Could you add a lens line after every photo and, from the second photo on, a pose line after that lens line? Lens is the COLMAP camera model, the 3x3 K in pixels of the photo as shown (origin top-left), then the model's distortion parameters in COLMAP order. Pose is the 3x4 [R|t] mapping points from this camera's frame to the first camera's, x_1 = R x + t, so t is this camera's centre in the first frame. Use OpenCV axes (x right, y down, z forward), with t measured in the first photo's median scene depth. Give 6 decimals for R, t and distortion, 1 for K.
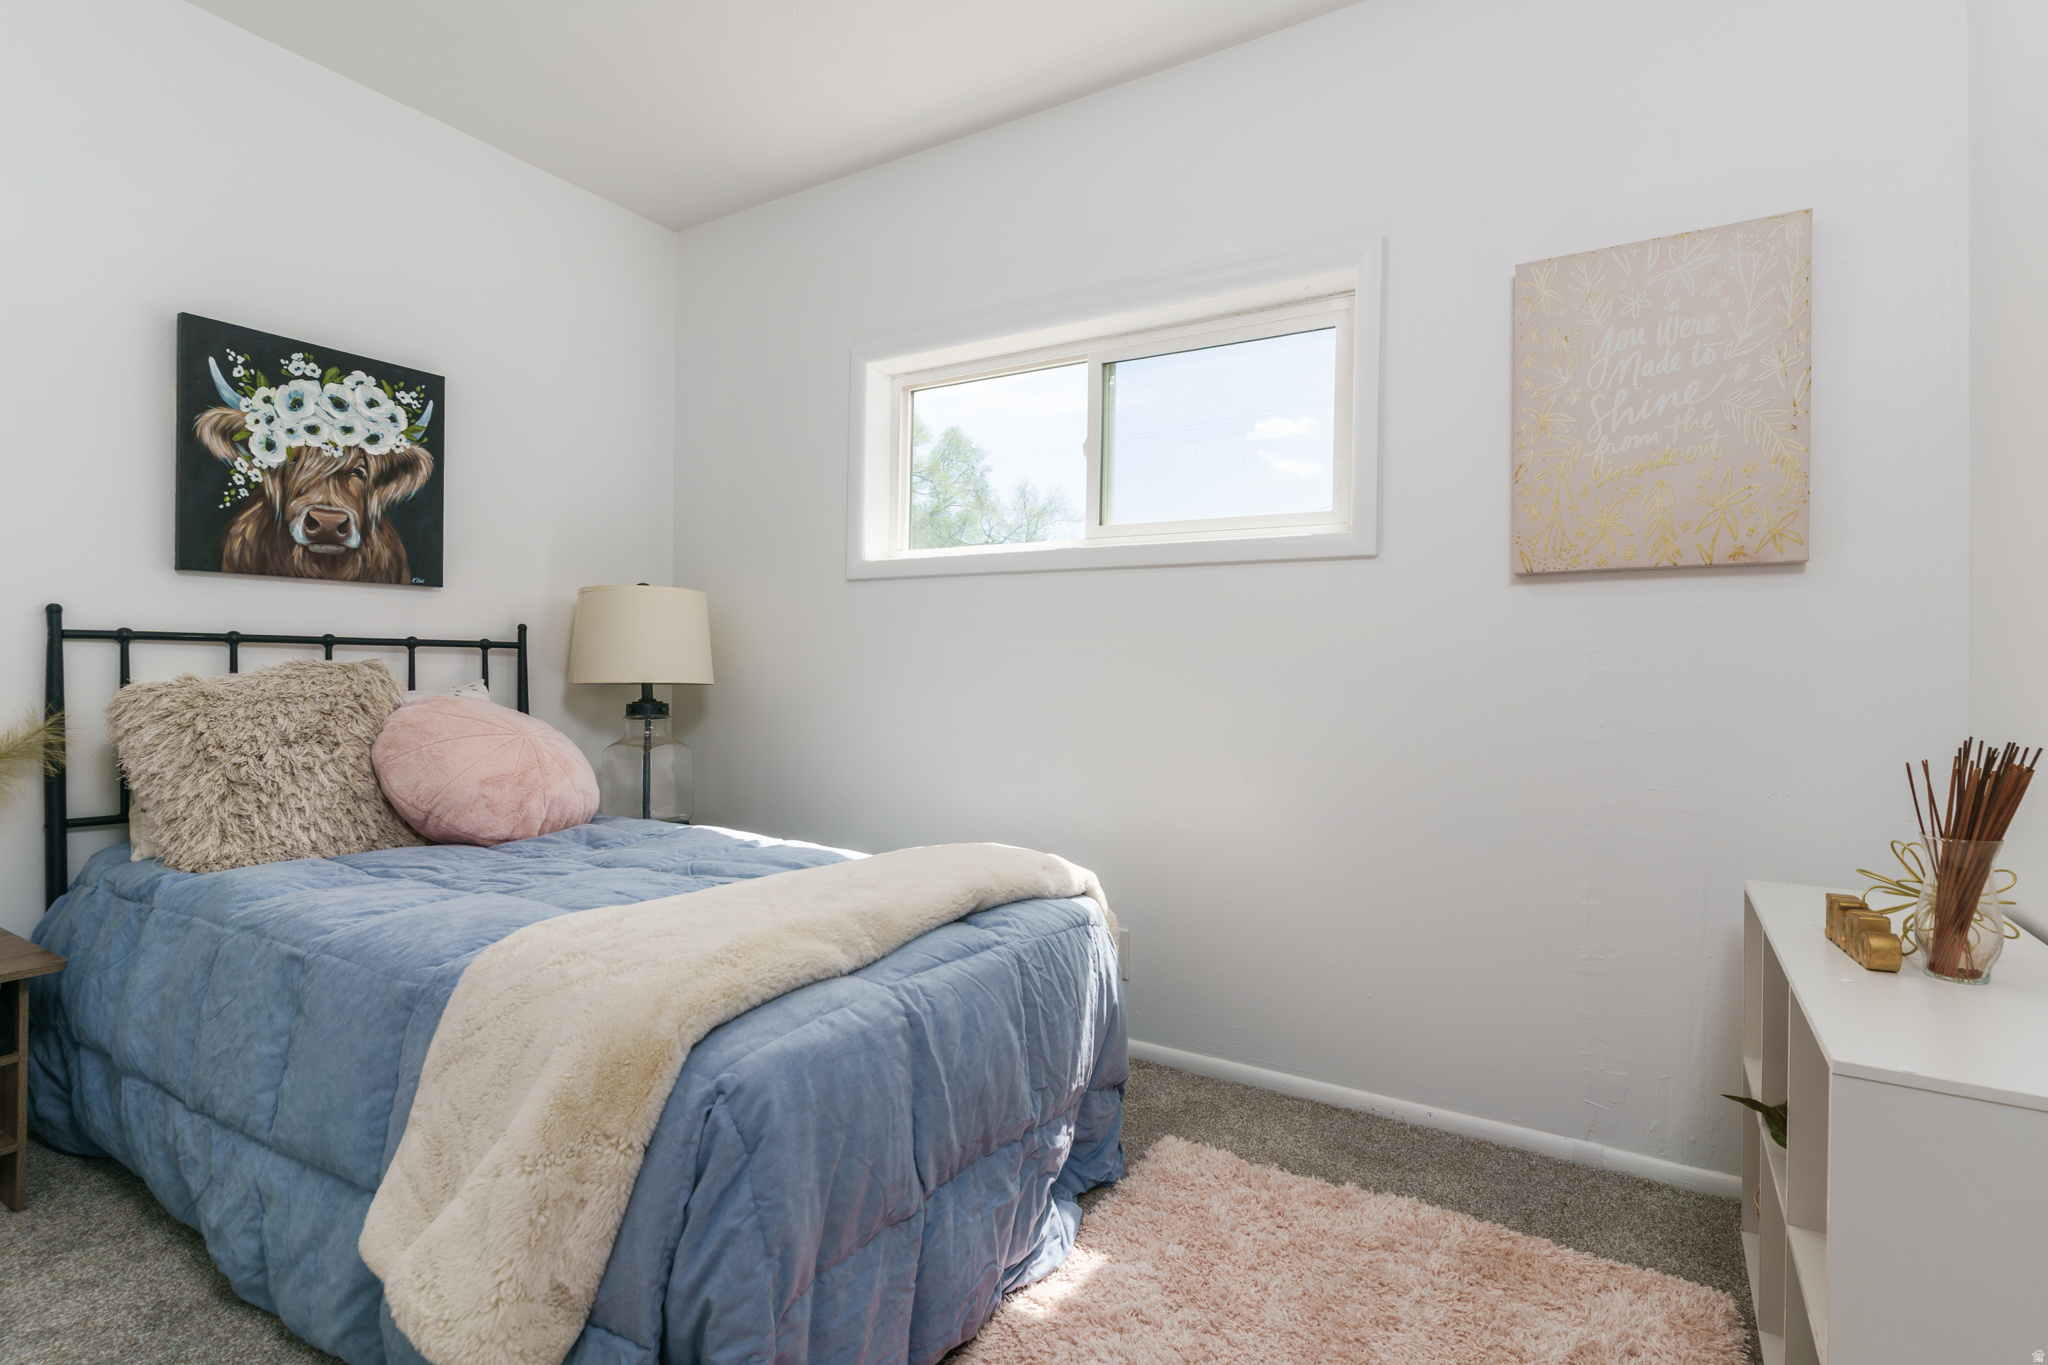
lens RADIAL K [[979.8, 0, 1036.8], [0, 979.8, 673.4], [0, 0, 1]] dist [0.001236, 0.000099]
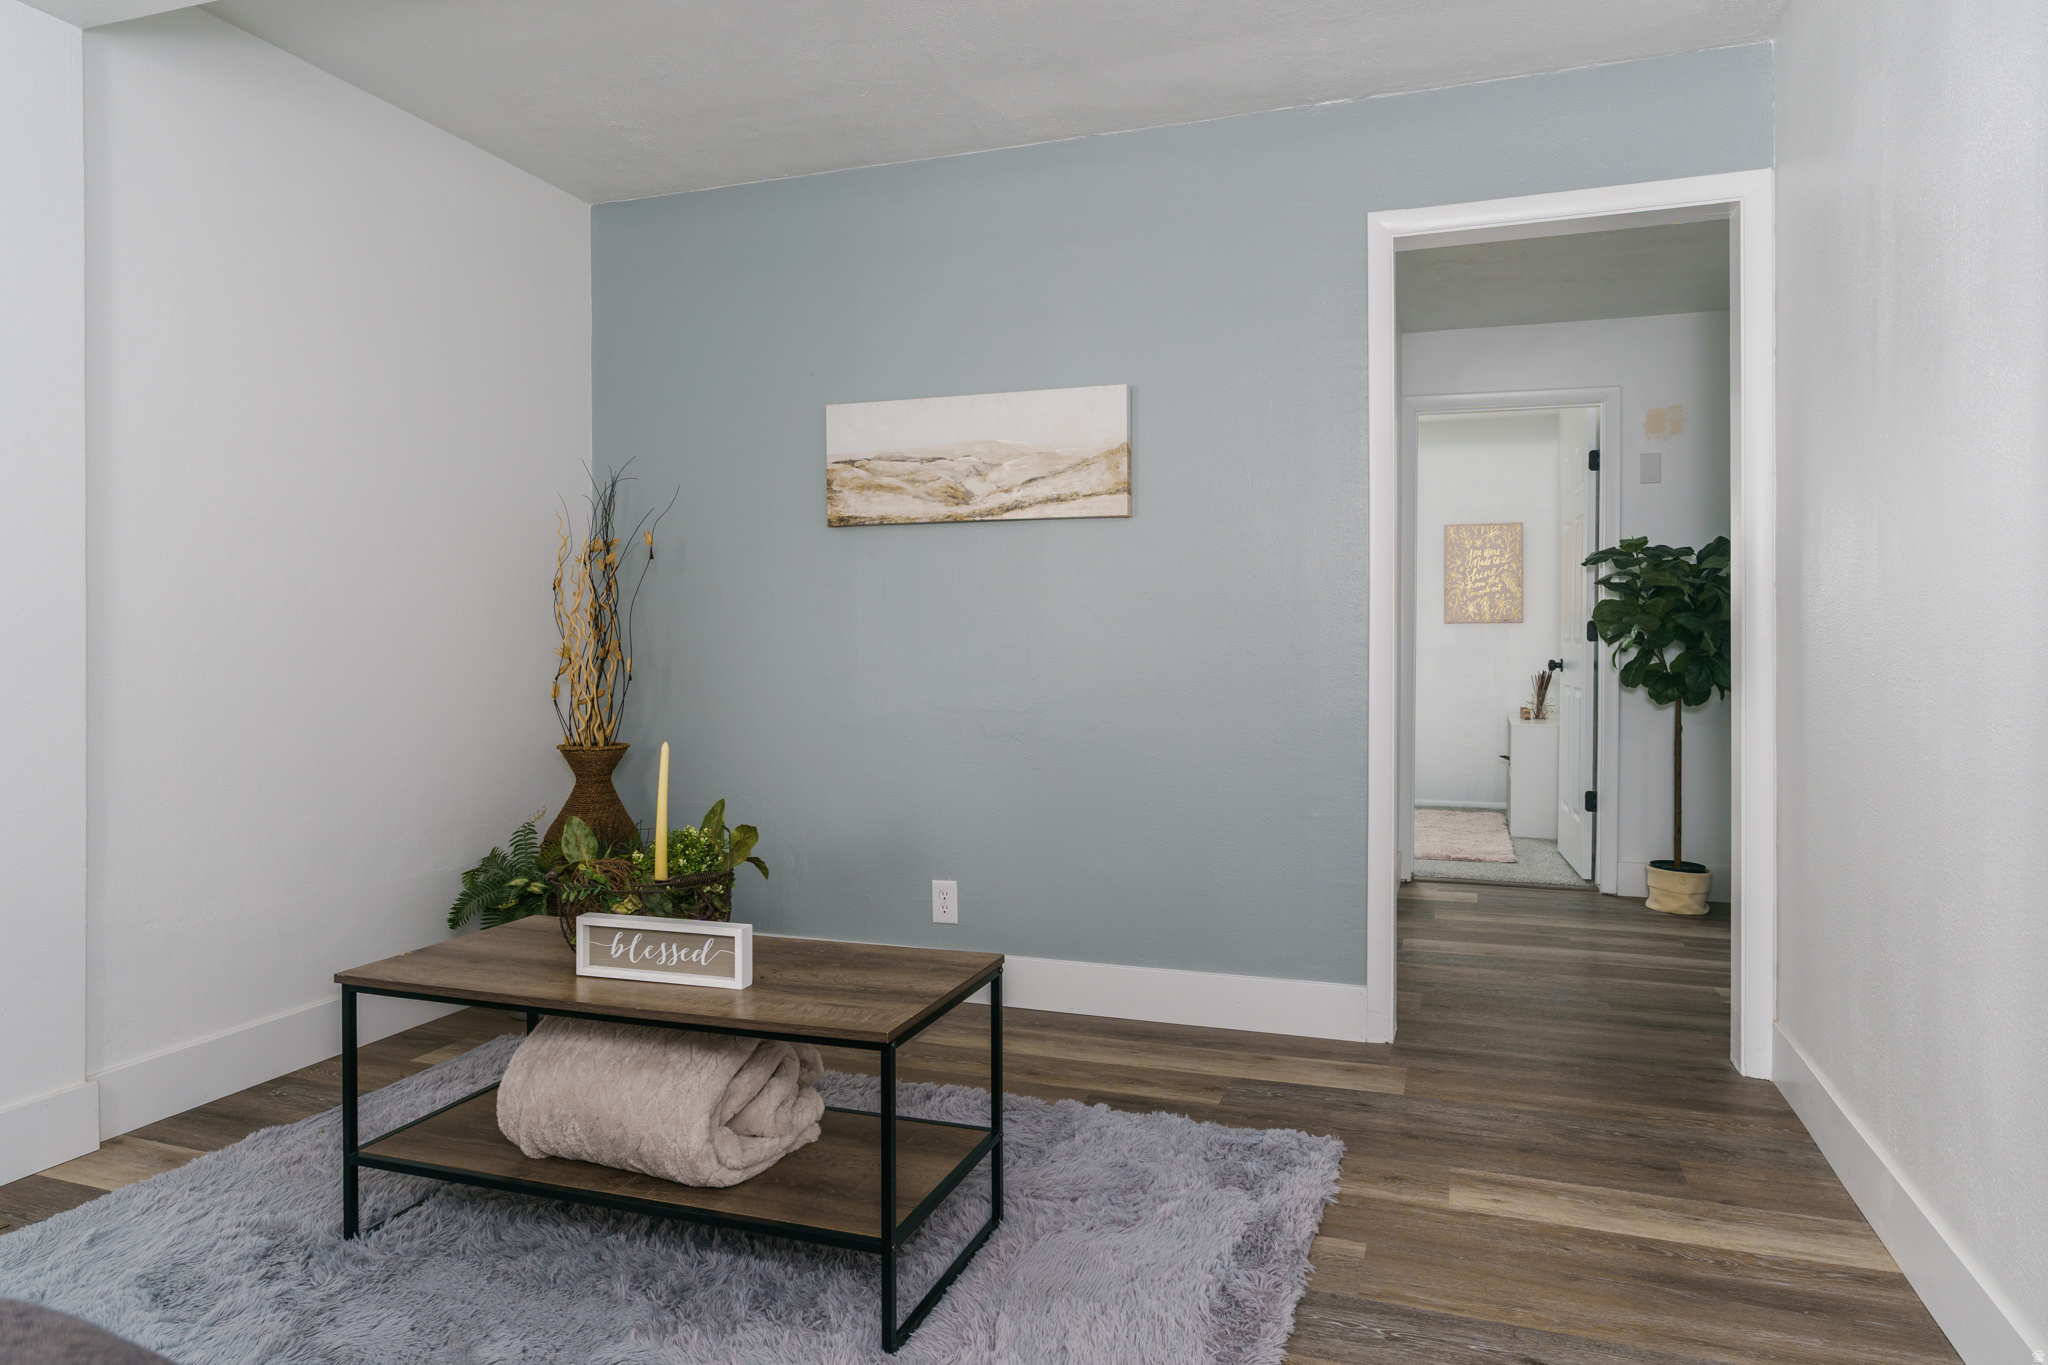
lens RADIAL K [[1267.6, 0, 1035.4], [0, 1267.6, 670.1], [0, 0, 1]] dist [-0.007843, -0.000849]
pose [[0.976584, -0.003611, 0.215108, -1.015003], [0.001365, 0.999943, 0.010587, 0.001393], [-0.215134, -0.010045, 0.976533, -1.637347]]
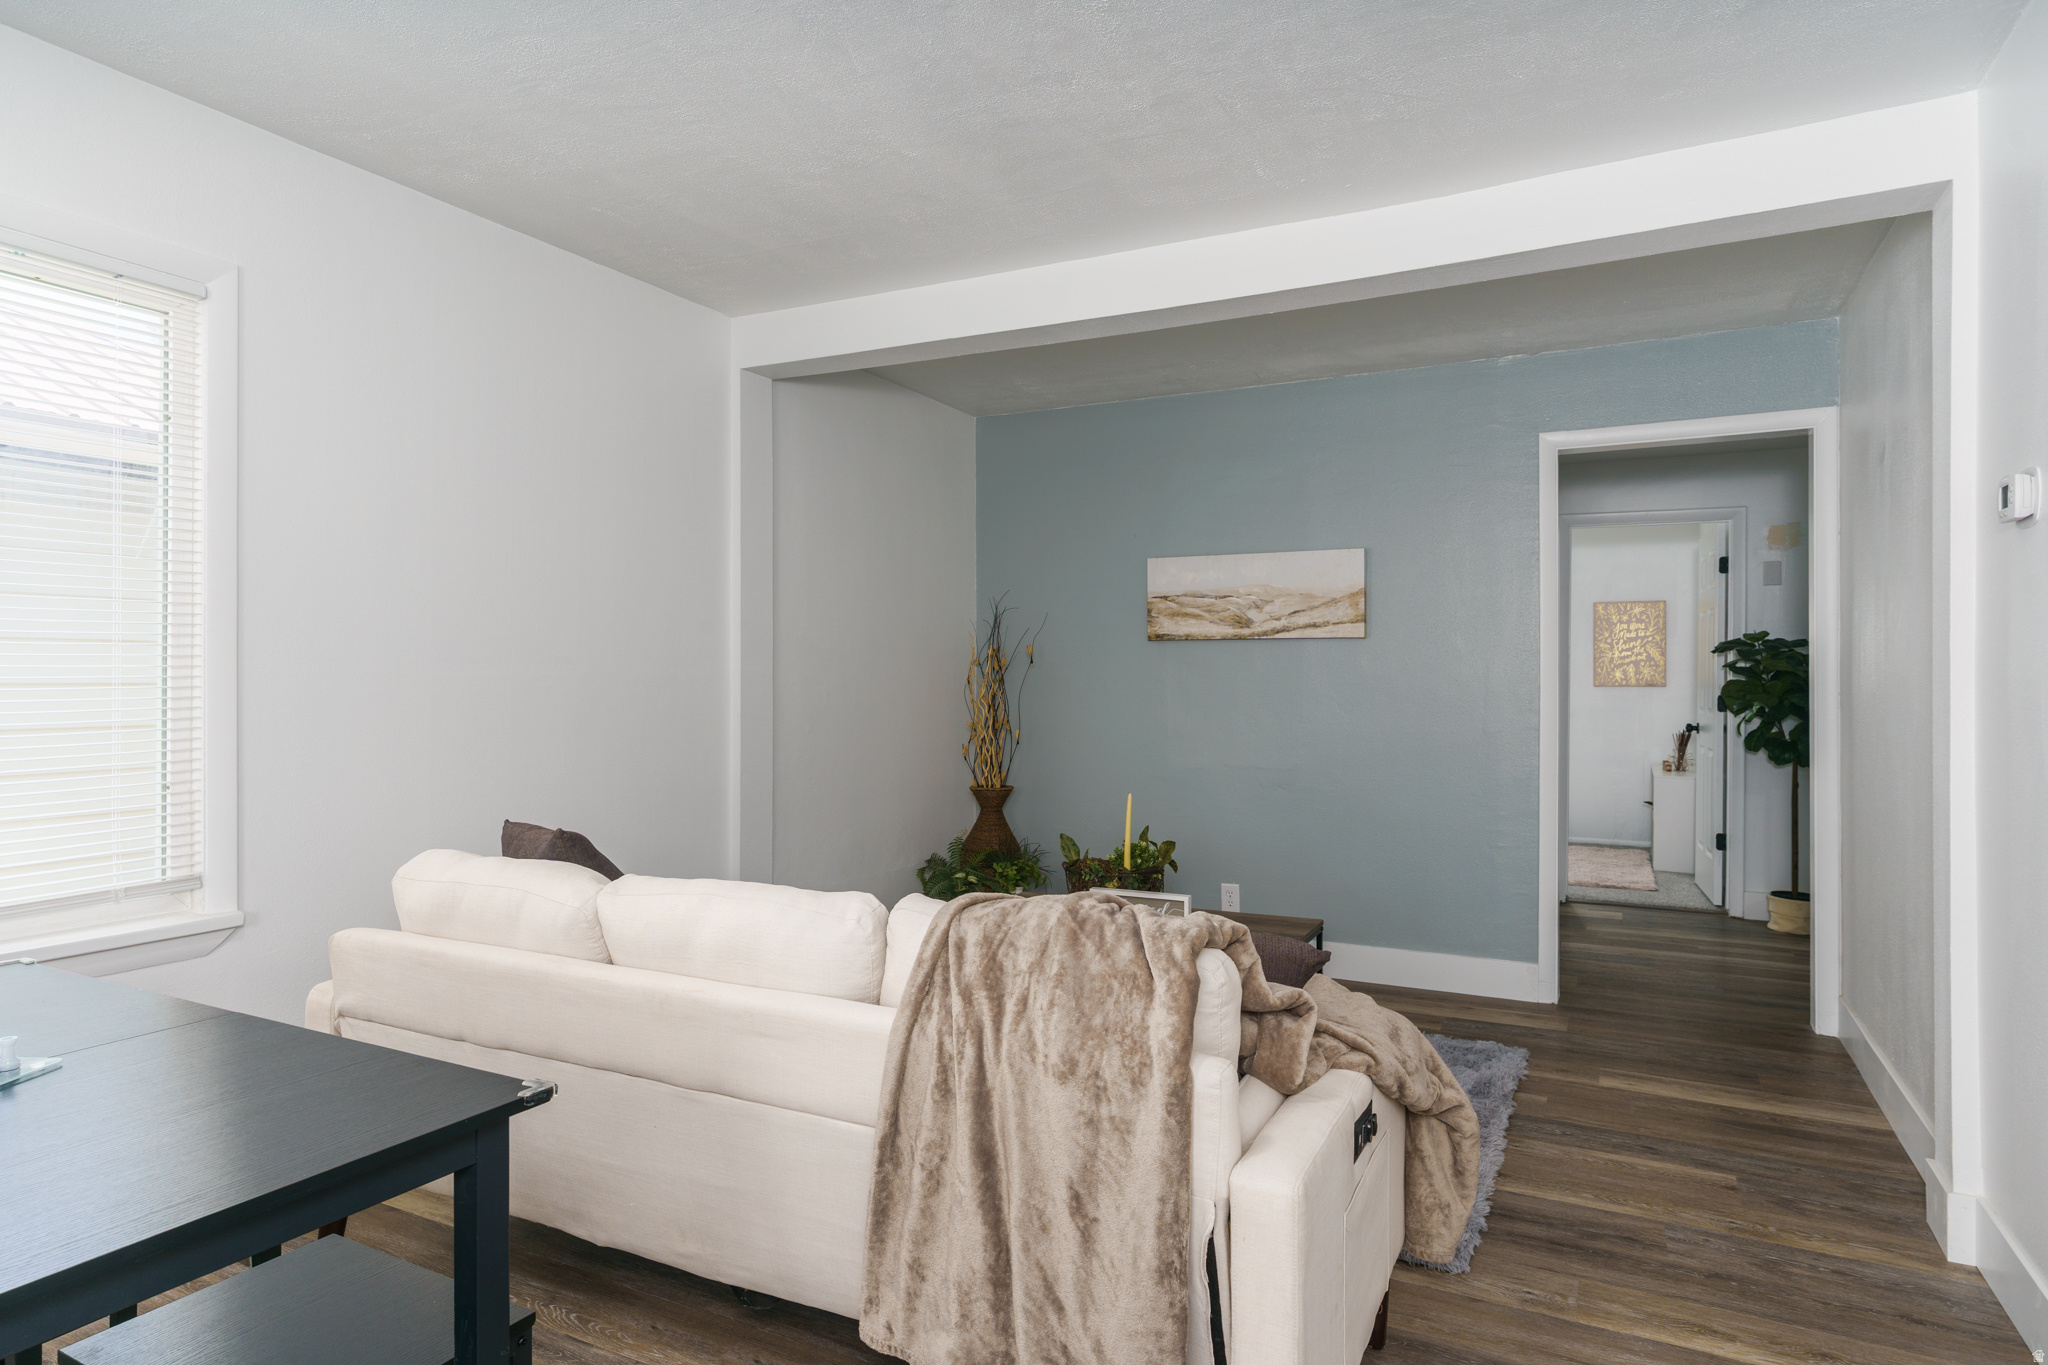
lens RADIAL K [[1140.7, 0, 1020.4], [0, 1140.7, 692.0], [0, 0, 1]] dist [-0.000396, 0.003640]
pose [[0.997932, 0.004844, 0.064090, -1.177143], [-0.004498, 0.999975, -0.005544, -0.031045], [-0.064116, 0.005244, 0.997929, -1.910929]]
